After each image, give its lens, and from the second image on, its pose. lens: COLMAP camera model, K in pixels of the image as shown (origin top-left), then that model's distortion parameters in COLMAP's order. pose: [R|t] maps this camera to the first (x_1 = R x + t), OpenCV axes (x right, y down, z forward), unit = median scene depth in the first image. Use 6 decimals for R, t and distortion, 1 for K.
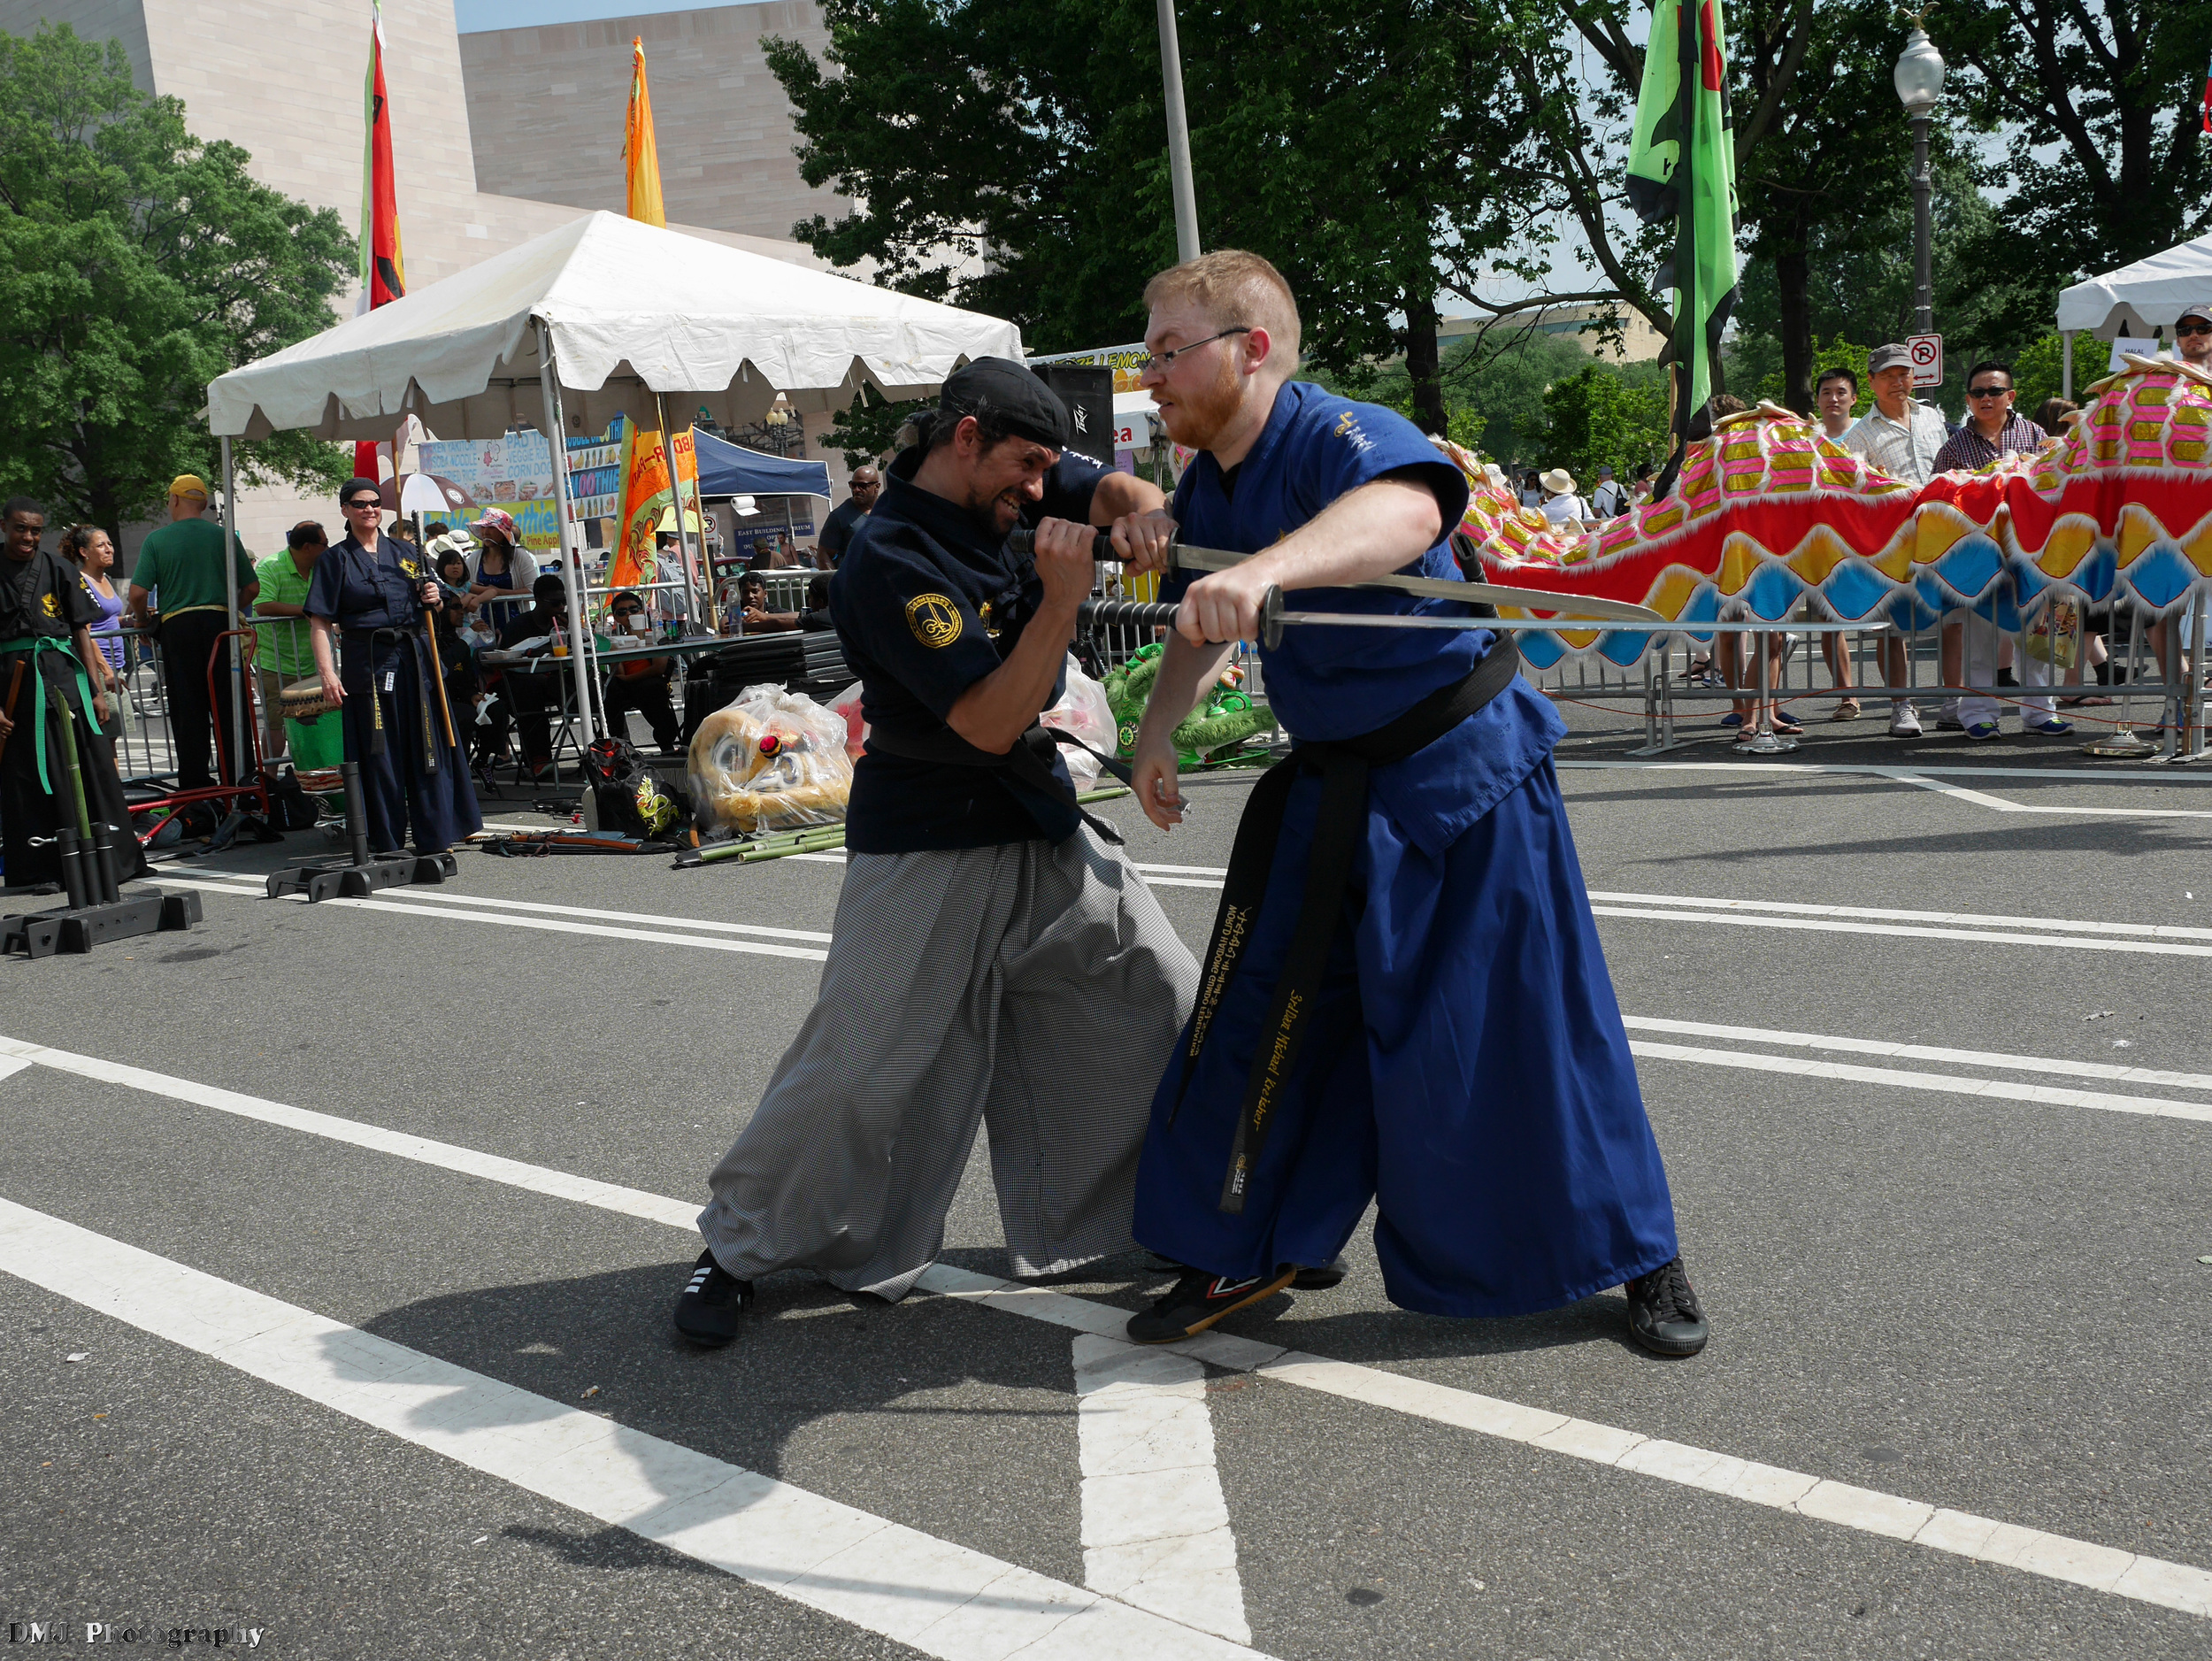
lens RADIAL K [[2150.1, 0, 1108.6], [0, 2150.1, 855.9], [0, 0, 1]] dist [-0.017464, 0.028606]
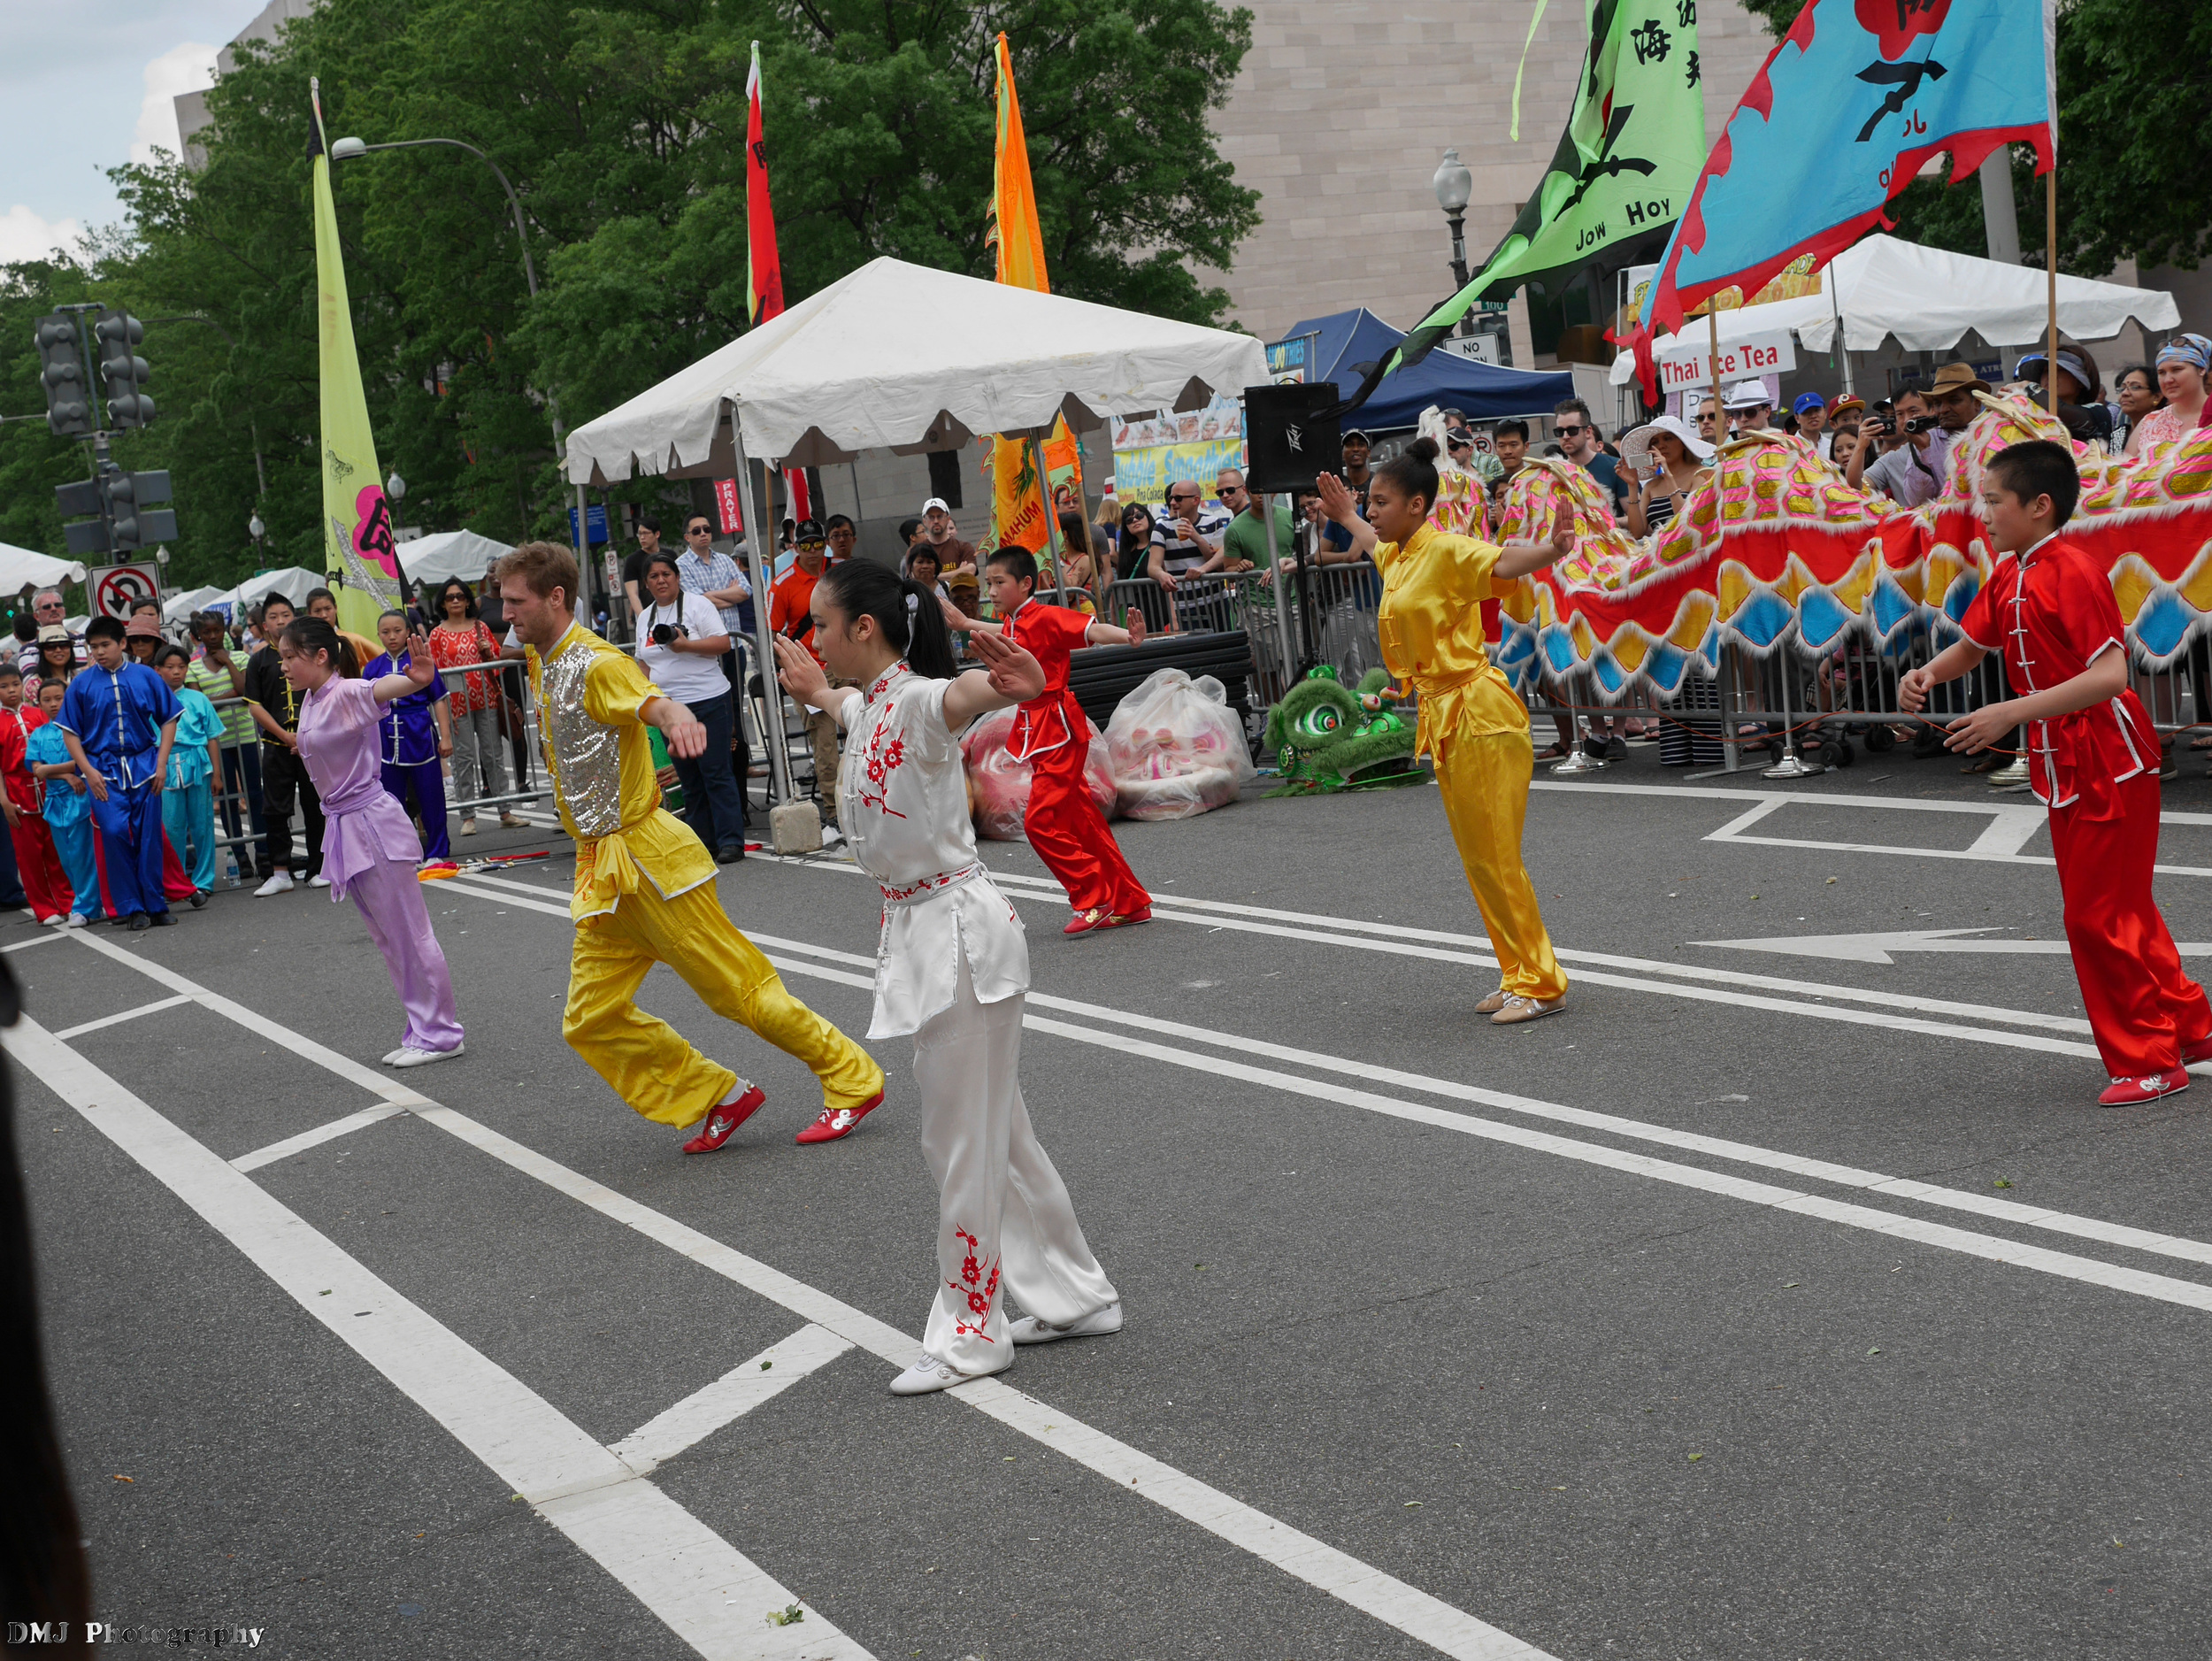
lens RADIAL K [[3540.8, 0, 1106.0], [0, 3540.8, 830.5], [0, 0, 1]] dist [0.036678, 0.045634]
pose [[0.902289, 0.006970, -0.431075, 0.695620], [-0.013282, 0.999844, -0.011634, -0.000069], [0.430927, 0.016223, 0.902241, -0.588366]]
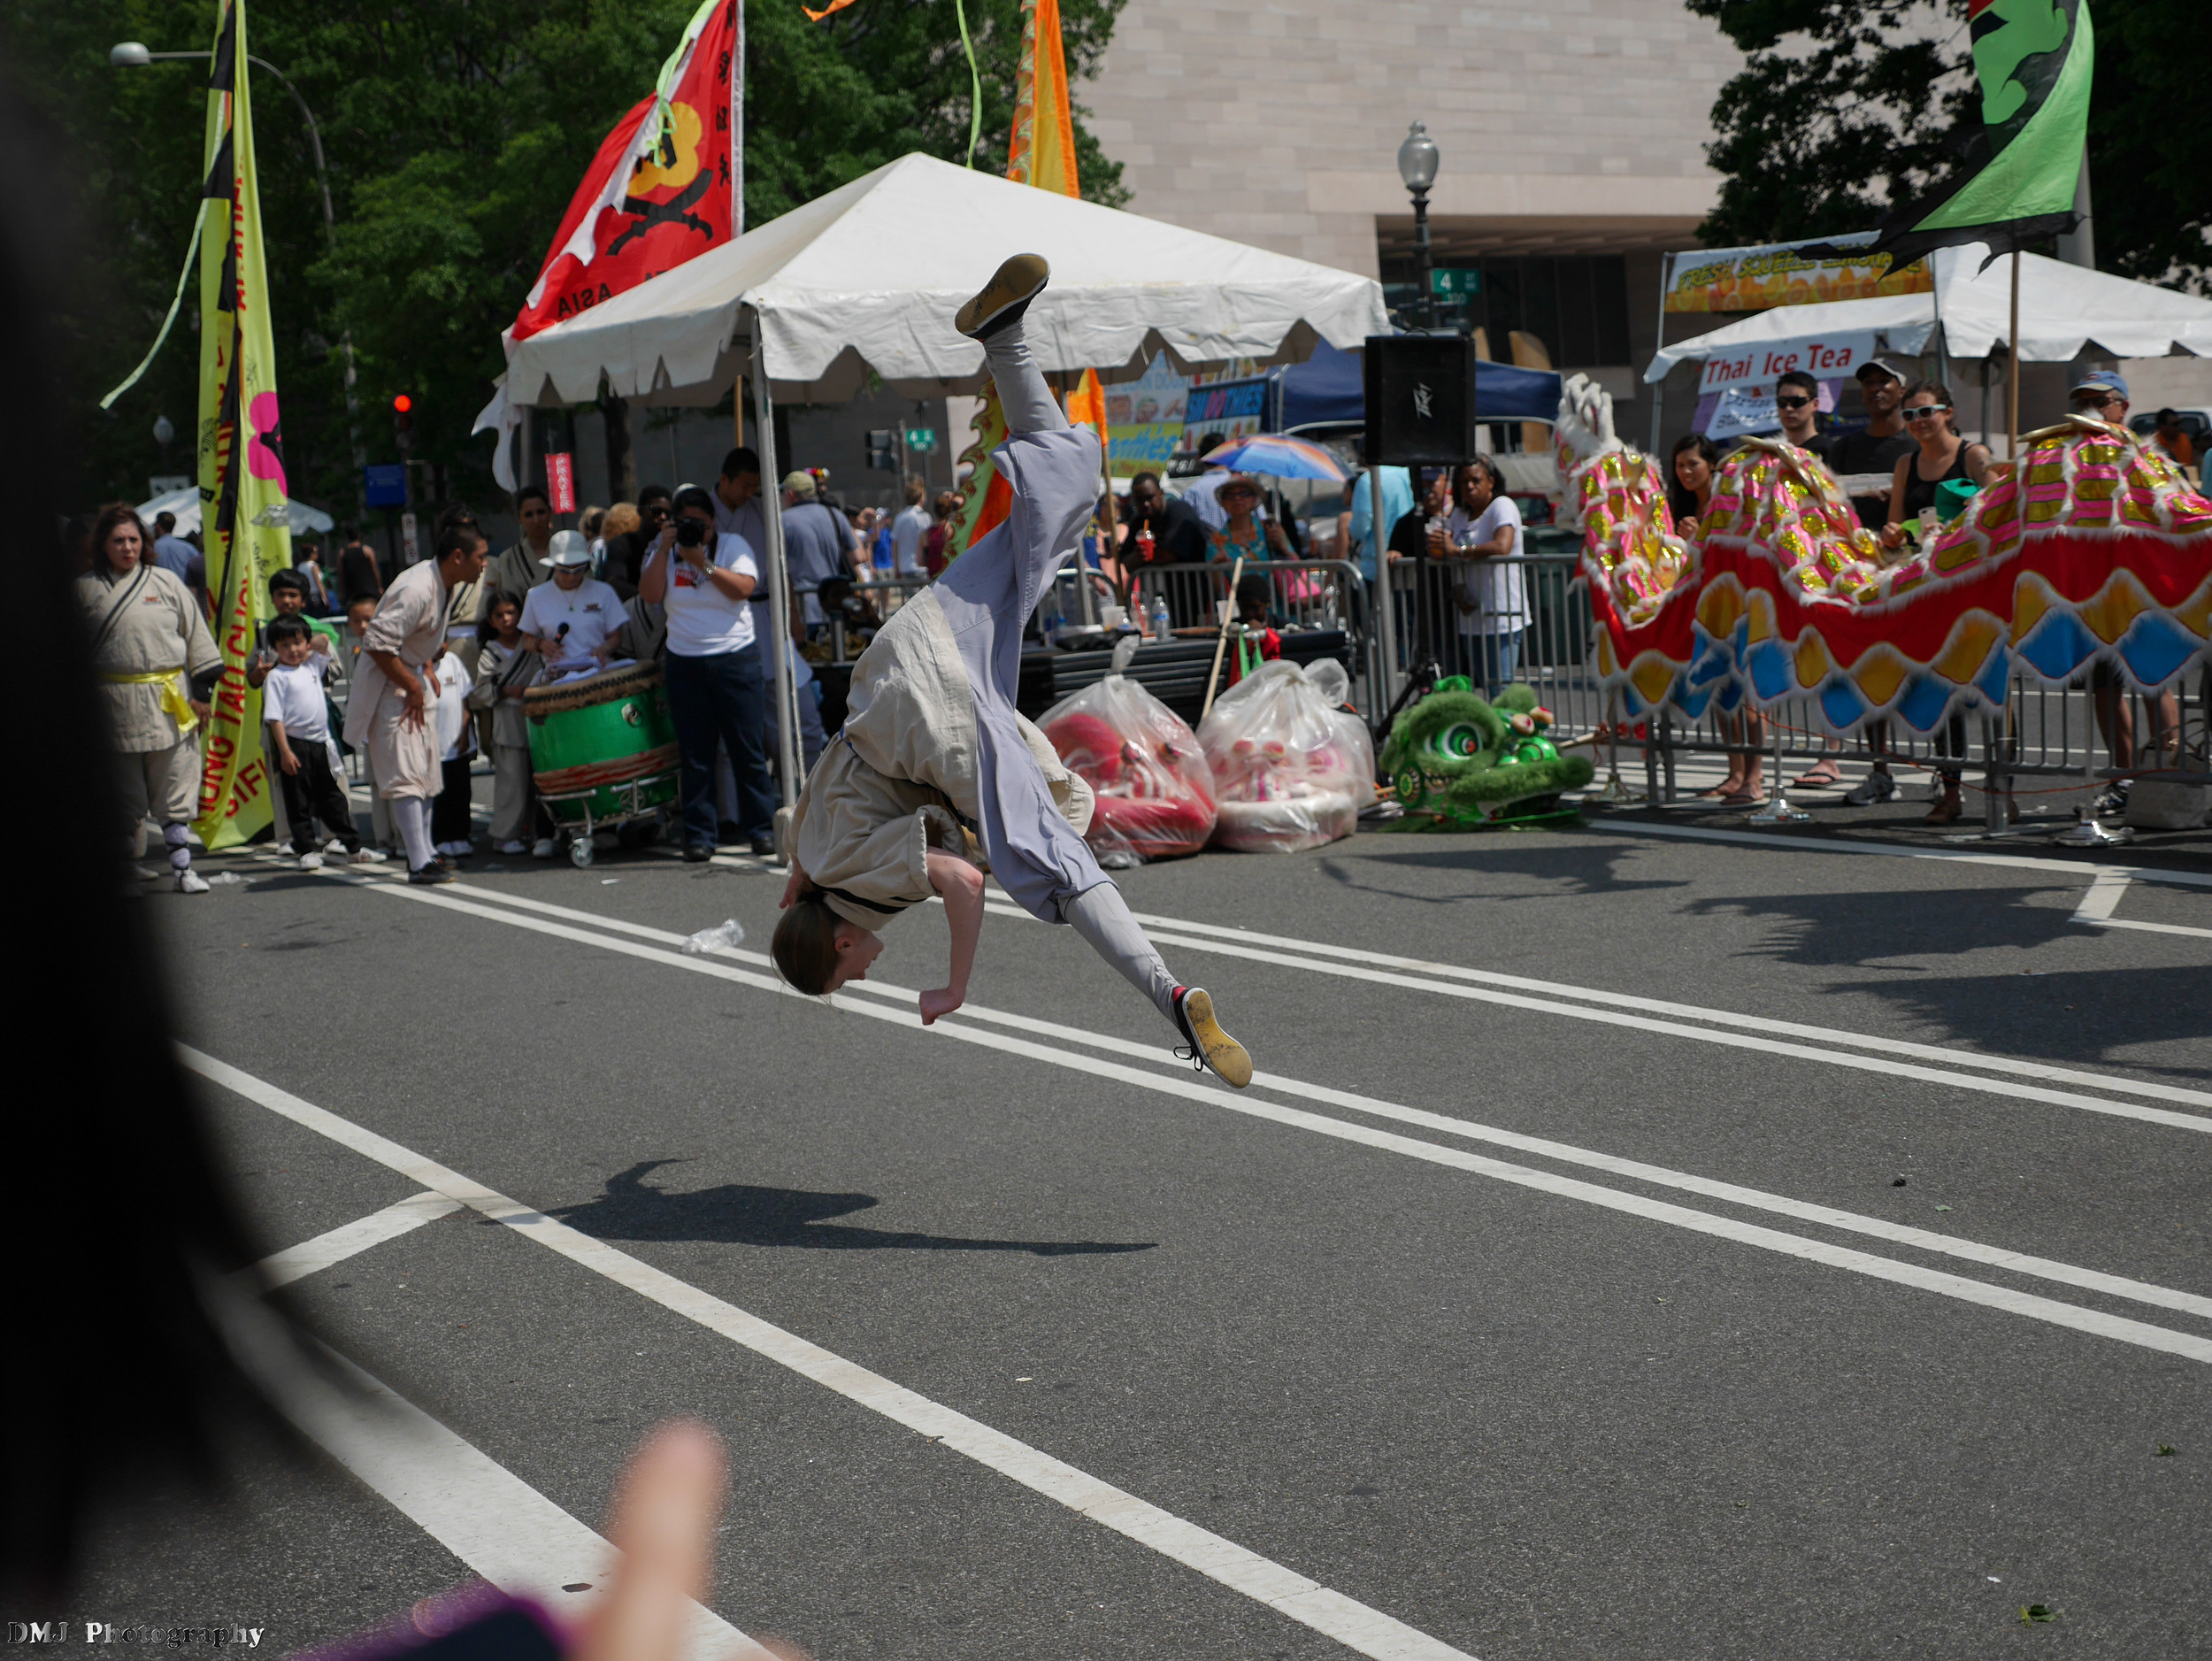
lens RADIAL K [[3680.8, 0, 1055.0], [0, 3680.8, 830.1], [0, 0, 1]] dist [-0.000027, 0.347952]
pose [[0.923286, 0.057110, -0.379844, 0.452976], [-0.070359, 0.997299, -0.021076, 0.001871], [0.377614, 0.046185, 0.924811, -0.400442]]
